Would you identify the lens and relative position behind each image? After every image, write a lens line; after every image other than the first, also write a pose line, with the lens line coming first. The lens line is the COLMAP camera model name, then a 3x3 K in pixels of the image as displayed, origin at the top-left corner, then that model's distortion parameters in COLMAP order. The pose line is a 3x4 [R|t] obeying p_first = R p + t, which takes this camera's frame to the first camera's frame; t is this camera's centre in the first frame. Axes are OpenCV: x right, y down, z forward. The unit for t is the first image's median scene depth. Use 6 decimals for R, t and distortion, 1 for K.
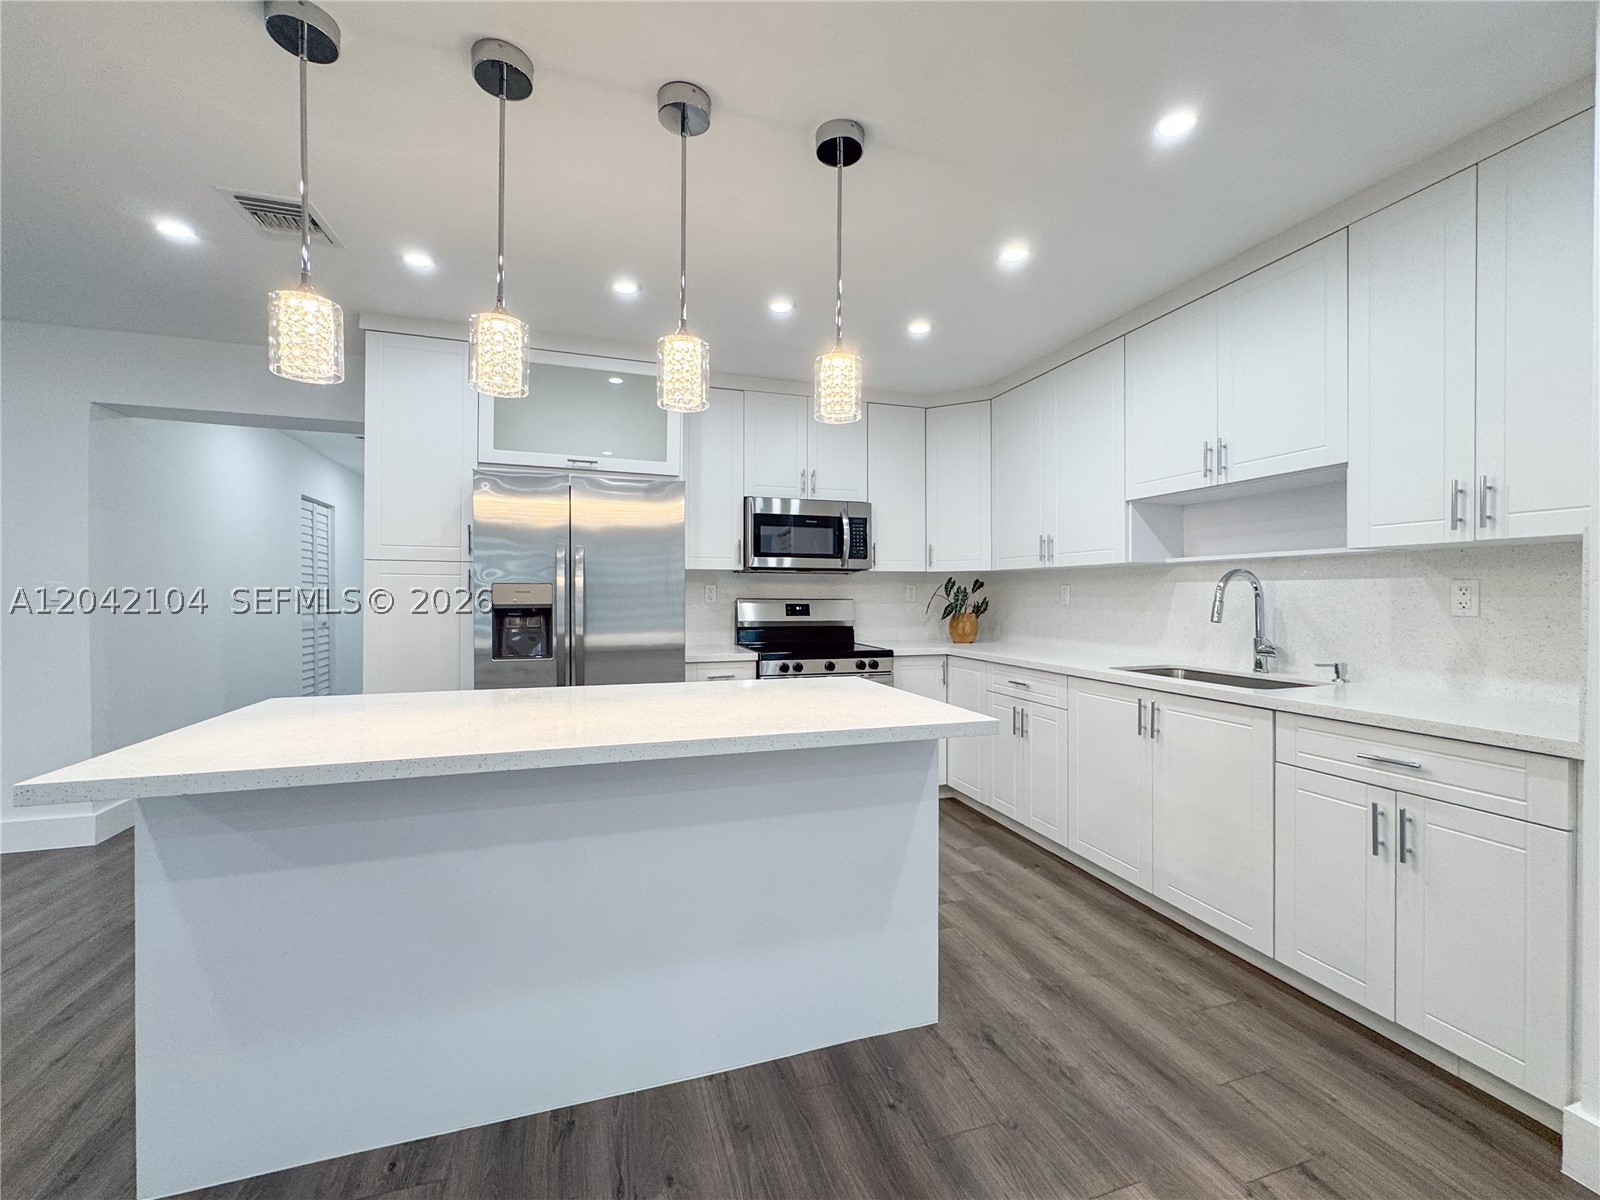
lens RADIAL K [[656.0, 0, 821.9], [0, 656.0, 596.9], [0, 0, 1]] dist [-0.000388, 0.018799]
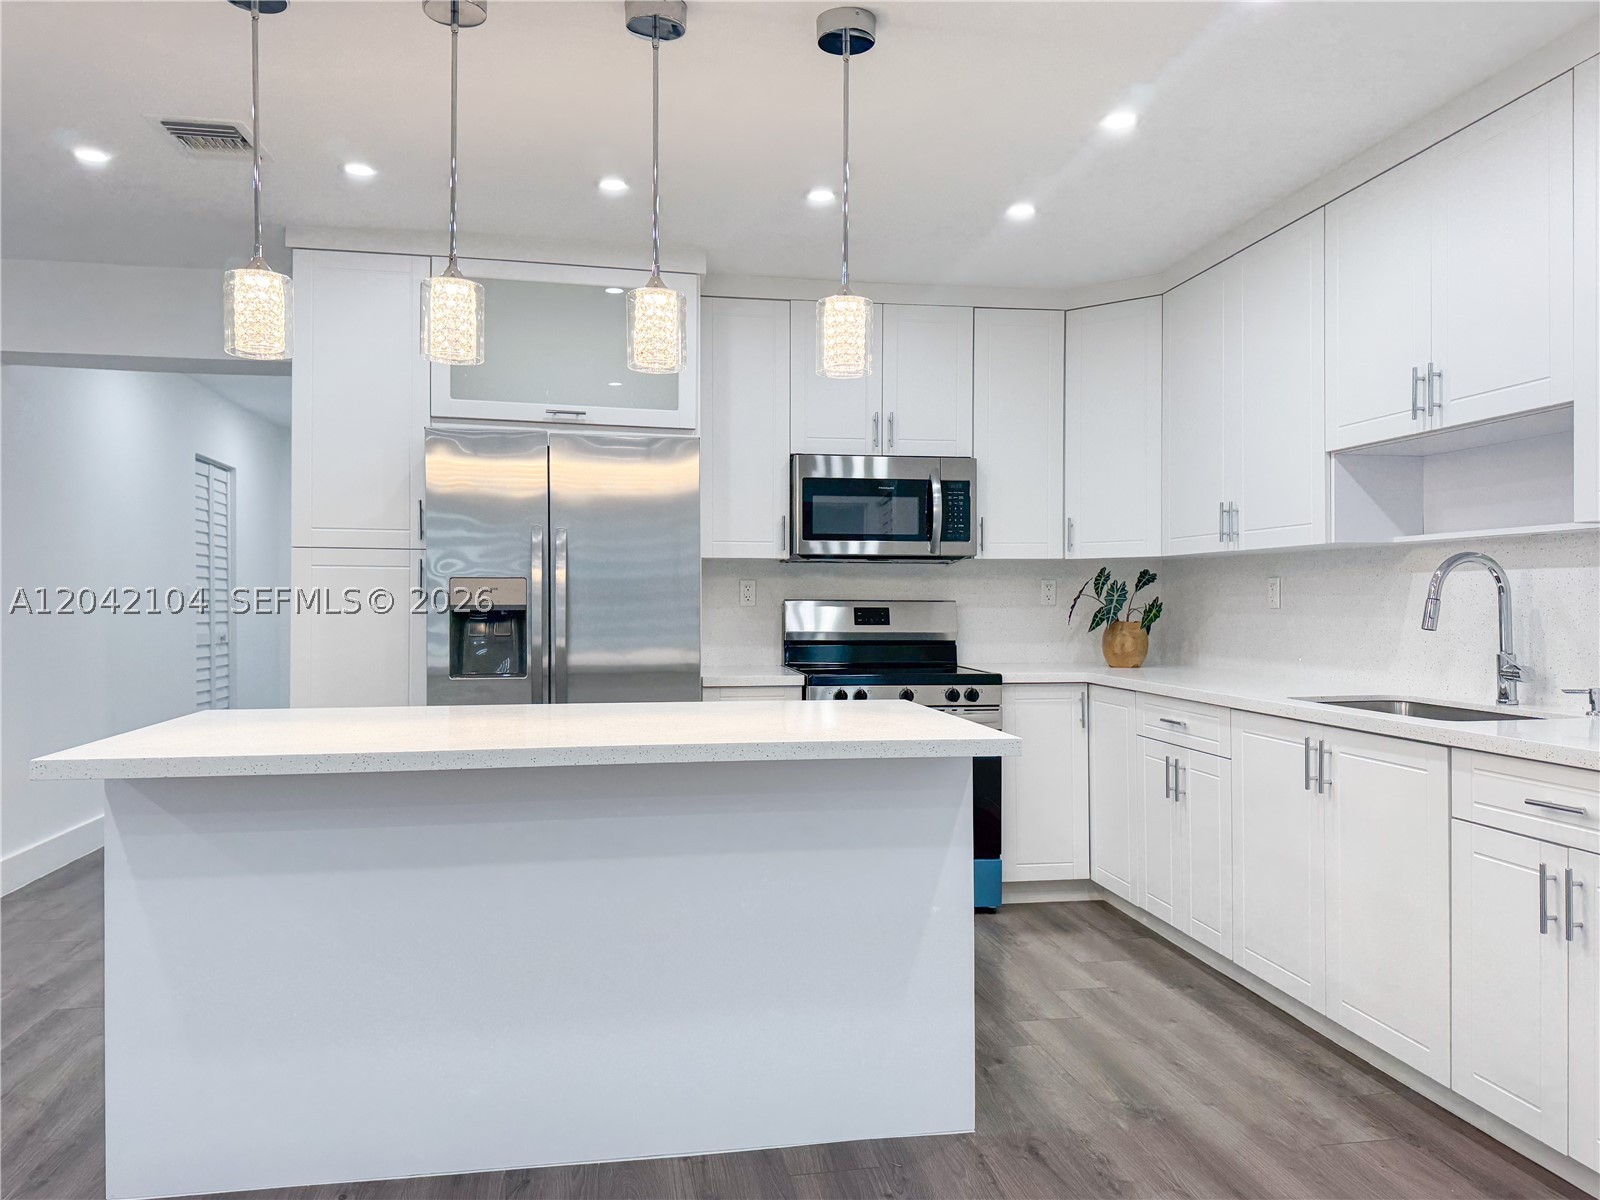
lens RADIAL K [[1141.9, 0, 824.6], [0, 1141.9, 602.3], [0, 0, 1]] dist [0.086378, -0.000630]
pose [[0.987932, 0.000298, -0.154890, 0.123307], [-0.000523, 0.999999, -0.001408, 0.008885], [0.154889, 0.001472, 0.987931, -0.232709]]
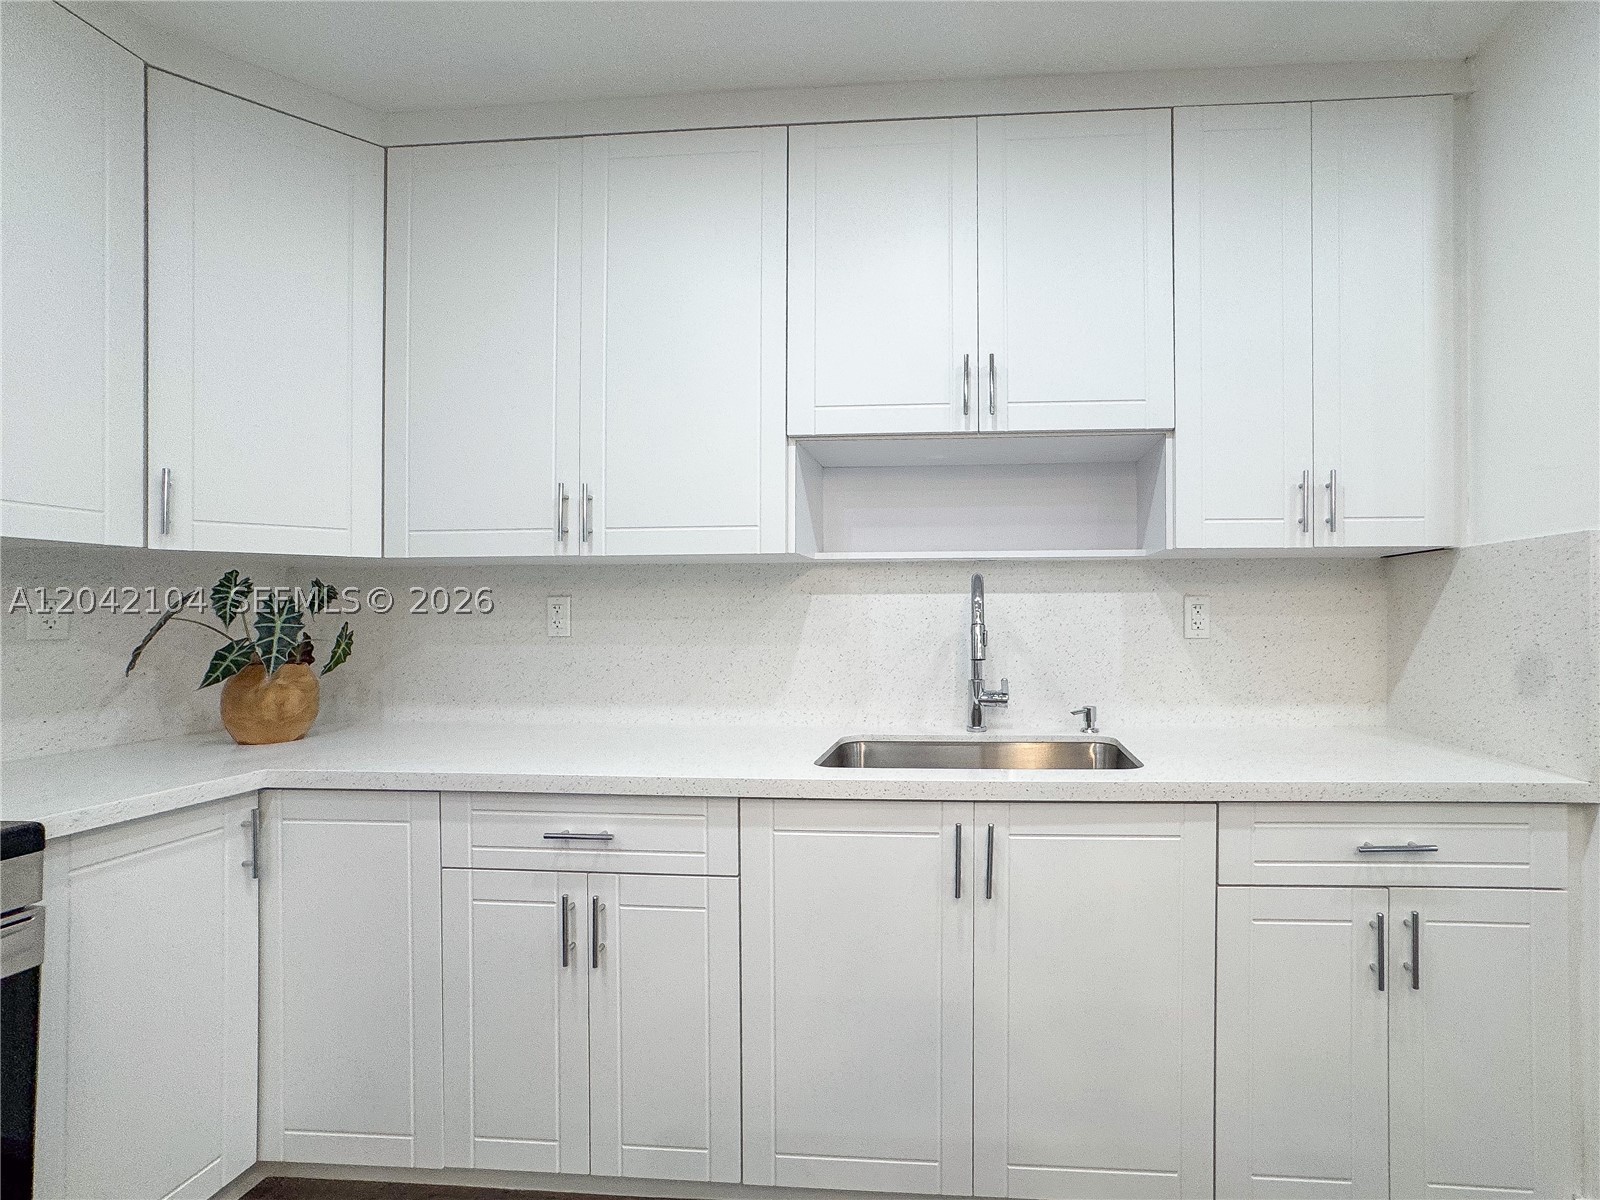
lens RADIAL K [[715.5, 0, 931.0], [0, 715.5, 608.9], [0, 0, 1]] dist [-0.047401, 0.016750]
pose [[0.389199, 0.005112, 0.921139, -0.014574], [0.007278, 0.999936, -0.008625, -0.002384], [-0.921125, 0.010061, 0.389138, 0.610223]]
